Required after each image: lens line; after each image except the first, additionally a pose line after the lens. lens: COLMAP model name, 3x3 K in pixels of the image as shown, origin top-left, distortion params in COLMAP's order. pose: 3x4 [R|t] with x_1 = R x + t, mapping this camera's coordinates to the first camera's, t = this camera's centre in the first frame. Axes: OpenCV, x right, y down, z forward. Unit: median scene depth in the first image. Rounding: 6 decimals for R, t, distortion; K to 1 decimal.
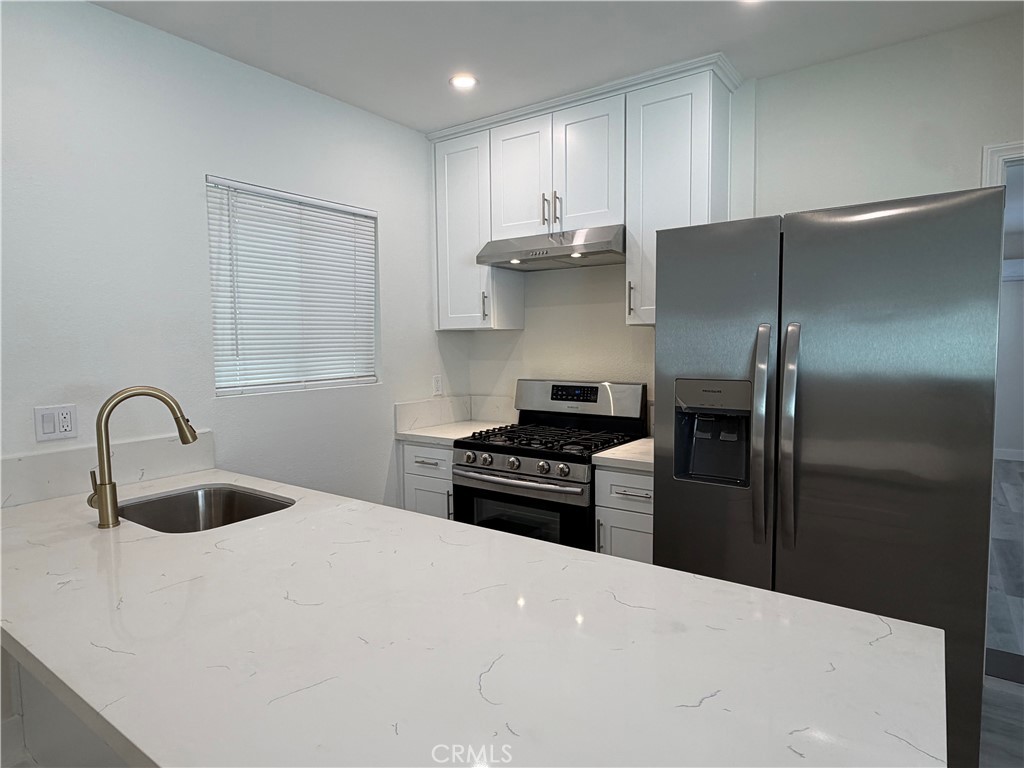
lens RADIAL K [[592.9, 0, 512.0], [0, 592.9, 384.0], [0, 0, 1]] dist [0.002182, -0.000311]
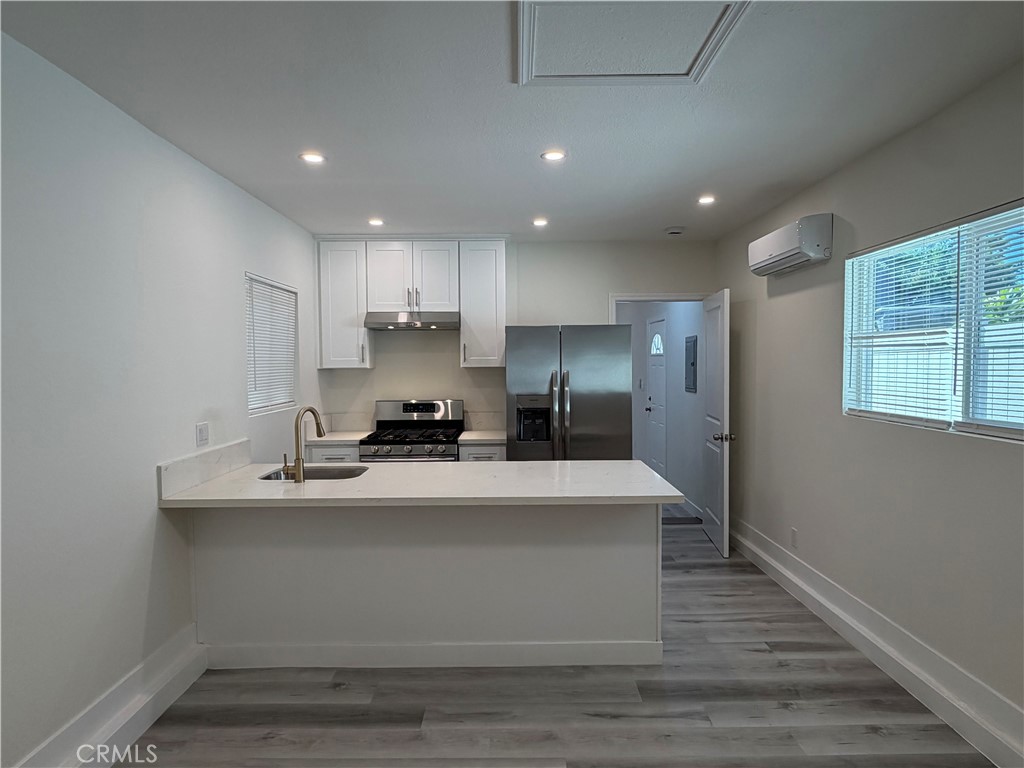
lens RADIAL K [[592.9, 0, 512.0], [0, 592.9, 384.0], [0, 0, 1]] dist [0.002182, -0.000311]
pose [[0.811952, -0.015794, 0.583511, -0.702765], [0.040050, 0.998786, -0.028695, 0.007974], [-0.582349, 0.046669, 0.811598, -0.523850]]
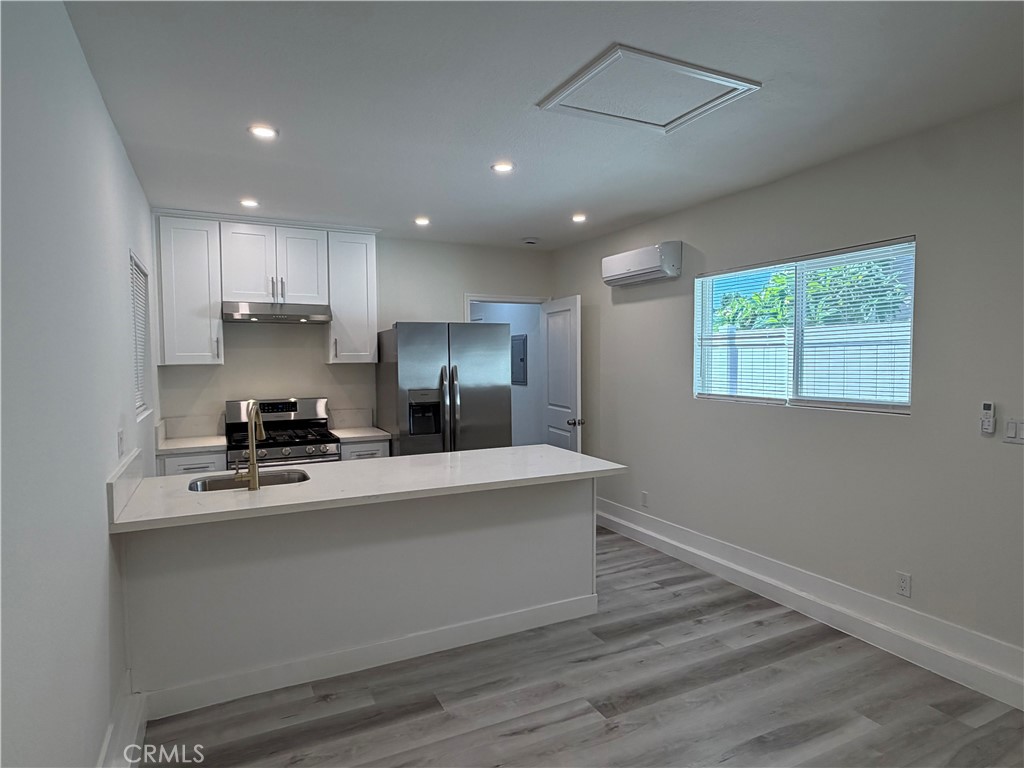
lens RADIAL K [[592.9, 0, 512.0], [0, 592.9, 384.0], [0, 0, 1]] dist [0.002182, -0.000311]
pose [[0.468472, -0.031320, 0.882923, -1.043191], [0.065494, 0.997853, 0.000647, -0.006089], [-0.881047, 0.057523, 0.469518, -0.258451]]
